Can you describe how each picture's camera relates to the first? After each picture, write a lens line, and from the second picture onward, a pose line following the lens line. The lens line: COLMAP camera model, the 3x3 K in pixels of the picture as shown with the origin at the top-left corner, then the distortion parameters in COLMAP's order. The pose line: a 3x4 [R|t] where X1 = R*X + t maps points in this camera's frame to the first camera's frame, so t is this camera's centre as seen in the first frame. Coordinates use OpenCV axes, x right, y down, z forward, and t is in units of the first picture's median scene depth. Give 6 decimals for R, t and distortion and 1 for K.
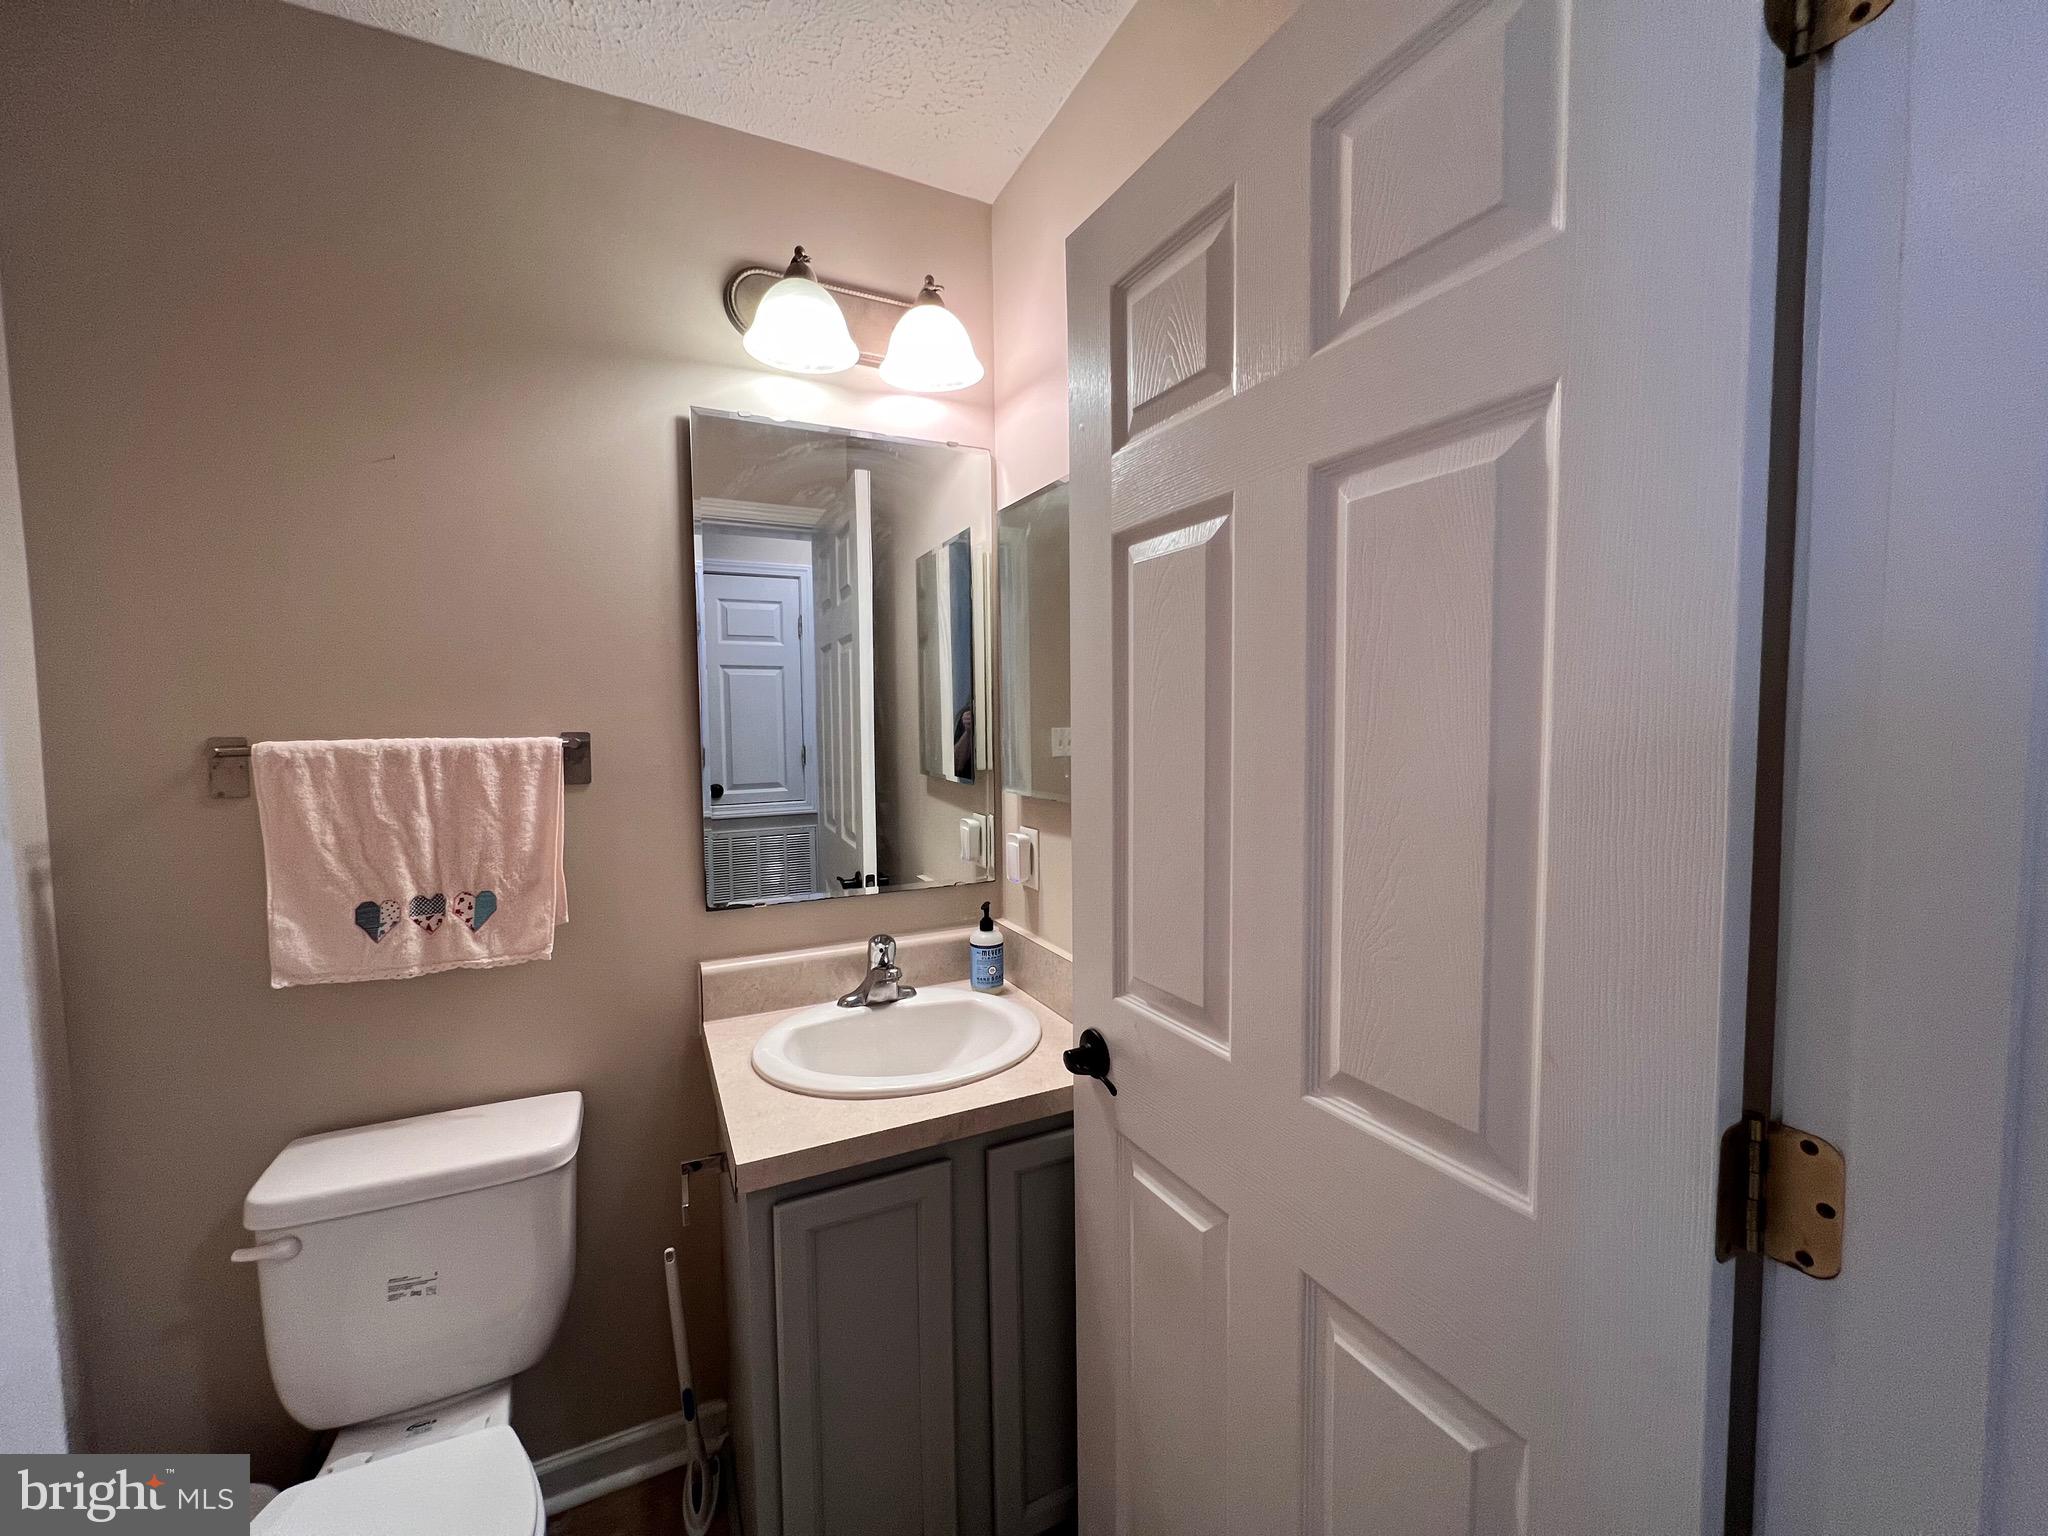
lens RADIAL K [[817.1, 0, 1024.0], [0, 817.1, 768.0], [0, 0, 1]] dist [-0.001979, 0.000265]
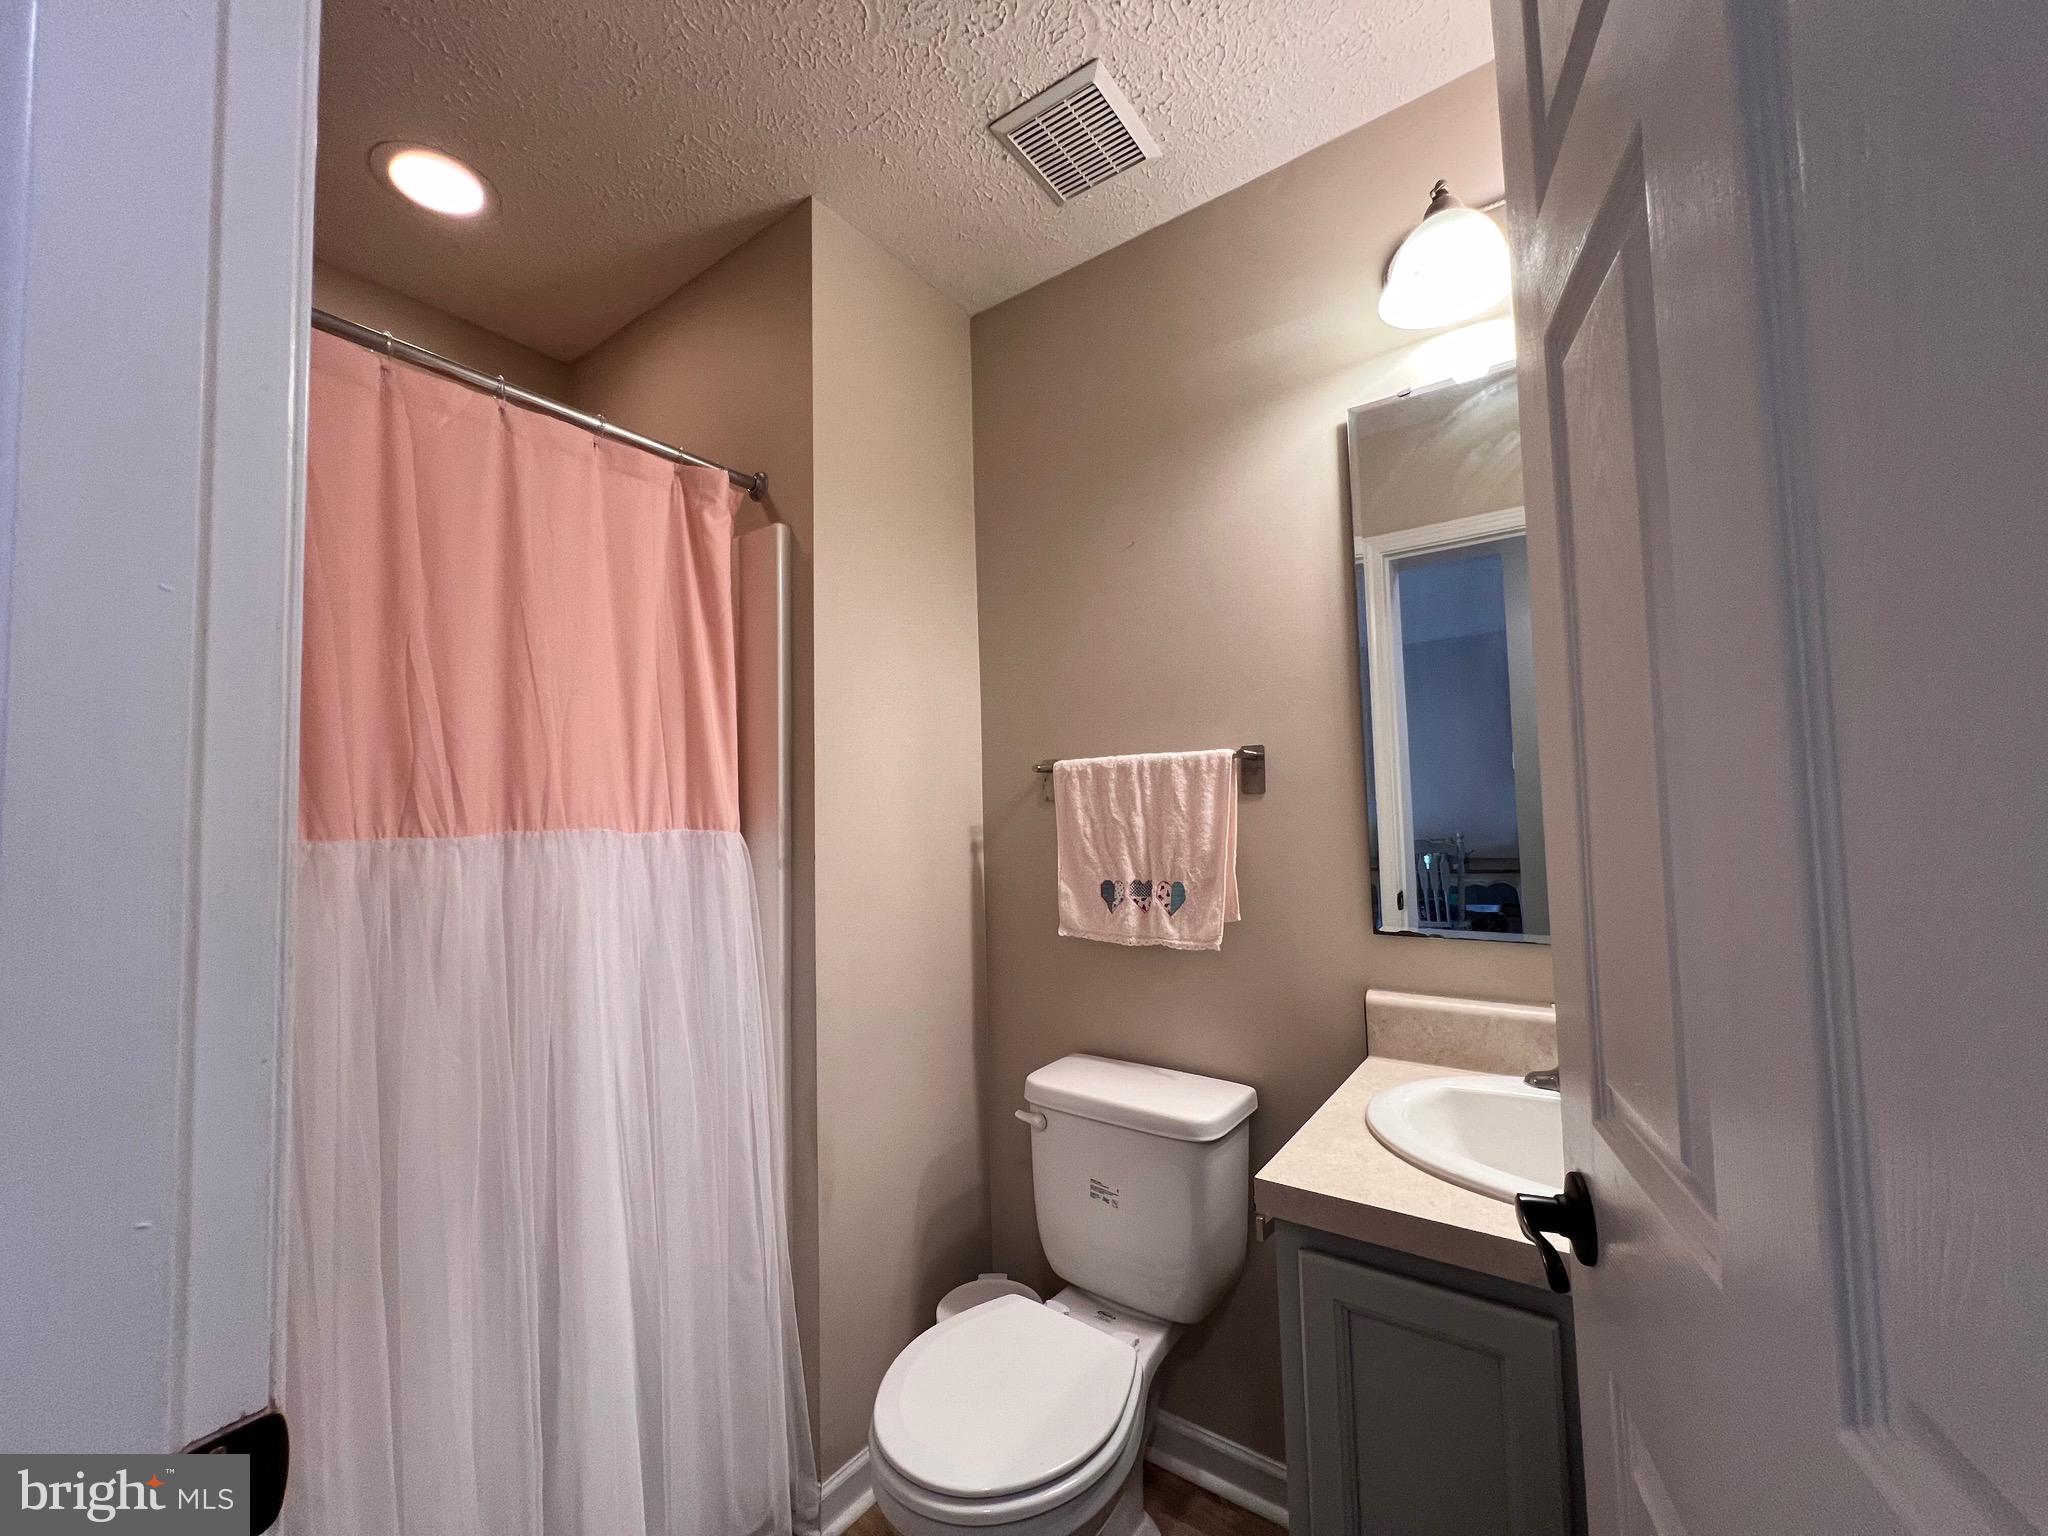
lens RADIAL K [[817.1, 0, 1024.0], [0, 817.1, 768.0], [0, 0, 1]] dist [-0.001979, 0.000265]
pose [[0.473973, -0.050684, -0.879080, 0.287714], [-0.034421, 0.996512, -0.076013, 0.087614], [0.879866, 0.066287, 0.470575, 0.251945]]
